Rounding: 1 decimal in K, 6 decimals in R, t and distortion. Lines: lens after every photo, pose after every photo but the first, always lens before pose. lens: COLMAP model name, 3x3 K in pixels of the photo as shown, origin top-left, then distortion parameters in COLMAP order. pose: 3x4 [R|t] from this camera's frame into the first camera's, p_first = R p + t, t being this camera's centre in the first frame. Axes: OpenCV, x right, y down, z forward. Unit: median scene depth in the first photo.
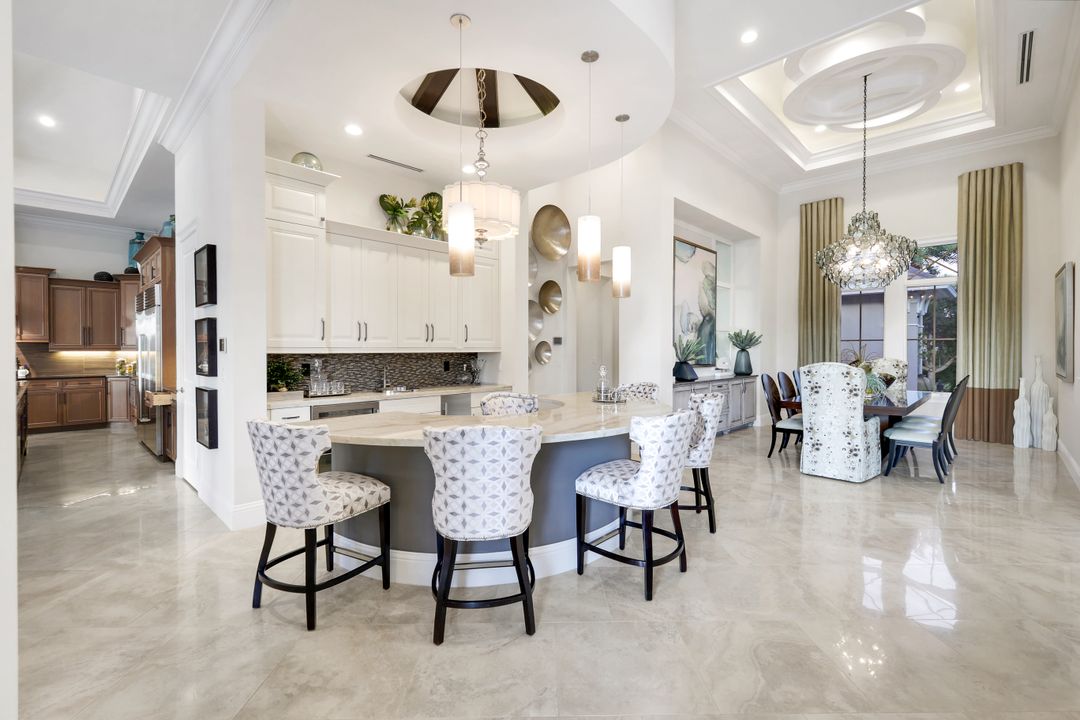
lens RADIAL K [[474.3, 0, 537.8], [0, 474.3, 352.5], [0, 0, 1]] dist [0.000163, 0.000450]
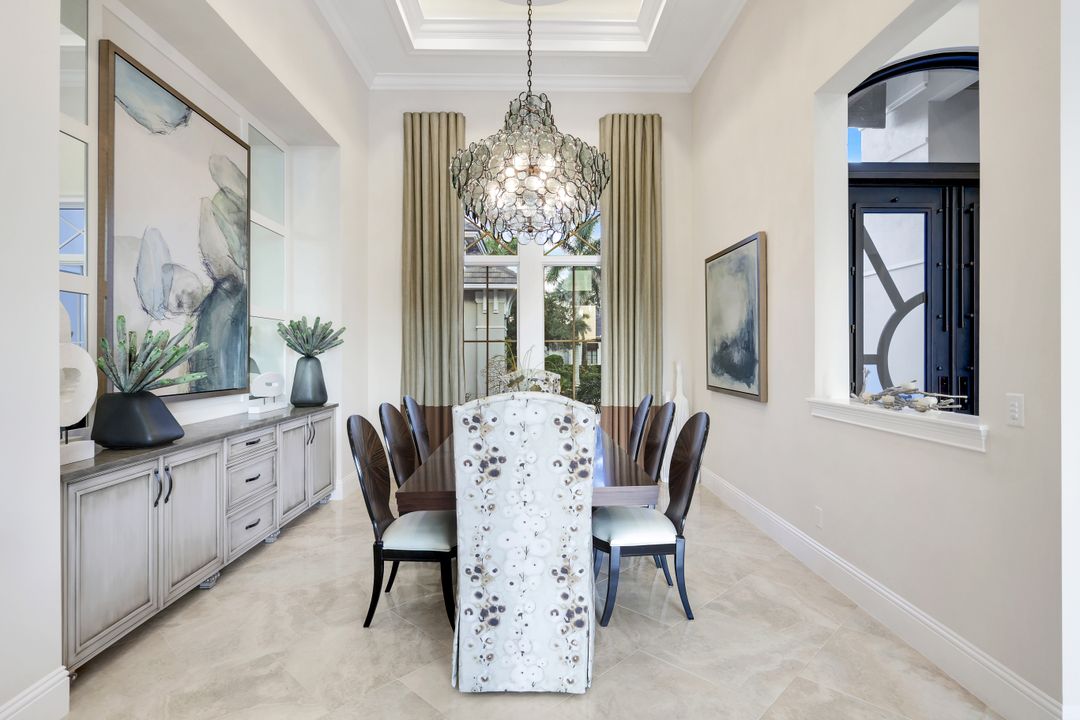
lens RADIAL K [[551.8, 0, 541.6], [0, 551.8, 356.4], [0, 0, 1]] dist [0.000545, 0.000355]
pose [[0.701981, -0.005418, 0.712175, 0.204781], [0.006434, 0.999978, 0.001265, -0.005160], [-0.712166, 0.003694, 0.702001, 0.446377]]
